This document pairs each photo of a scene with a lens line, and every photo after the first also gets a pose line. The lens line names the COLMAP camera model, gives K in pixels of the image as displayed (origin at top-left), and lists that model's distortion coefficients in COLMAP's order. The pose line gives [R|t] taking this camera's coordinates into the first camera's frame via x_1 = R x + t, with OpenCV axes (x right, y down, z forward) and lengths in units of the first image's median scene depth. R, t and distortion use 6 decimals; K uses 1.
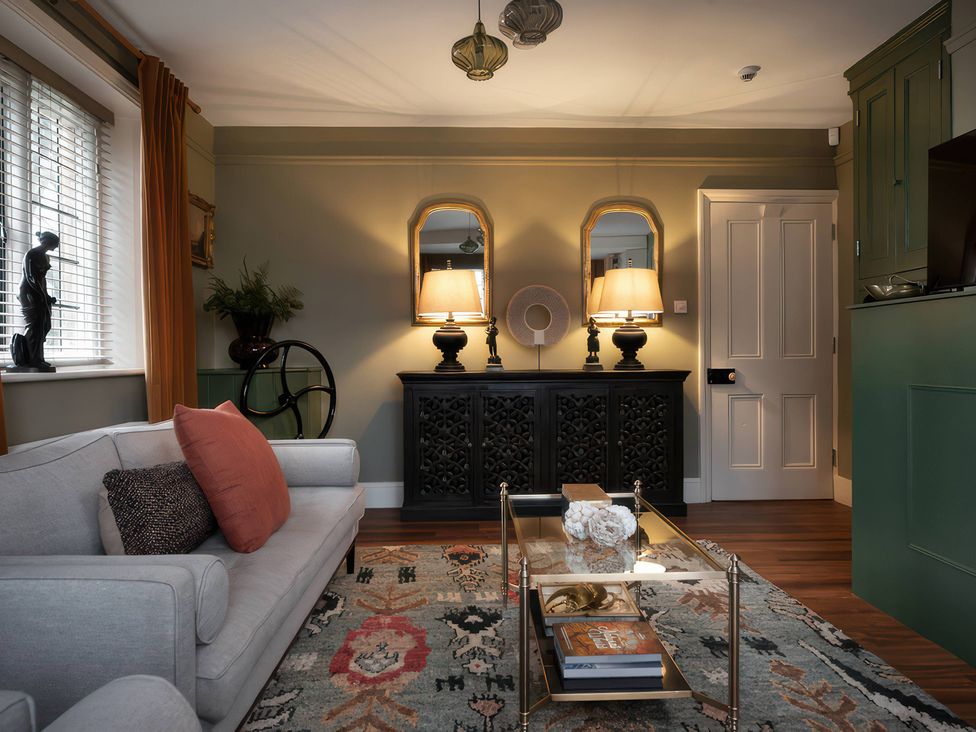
lens RADIAL K [[774.1, 0, 500.6], [0, 774.1, 363.5], [0, 0, 1]] dist [-0.003399, 0.000241]
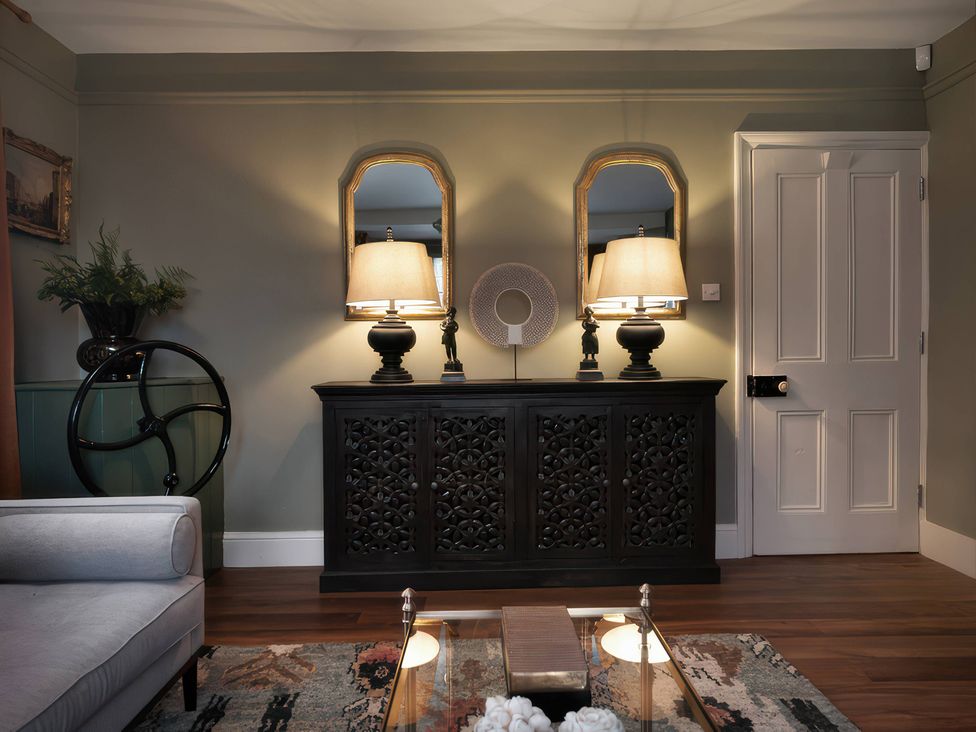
lens RADIAL K [[731.5, 0, 488.0], [0, 731.5, 366.0], [0, 0, 1]] dist [0.005272, 0.000118]
pose [[0.998566, -0.002196, -0.053492, 0.062551], [0.002929, 0.999903, 0.013631, -0.014177], [0.053457, -0.013769, 0.998475, 0.315434]]
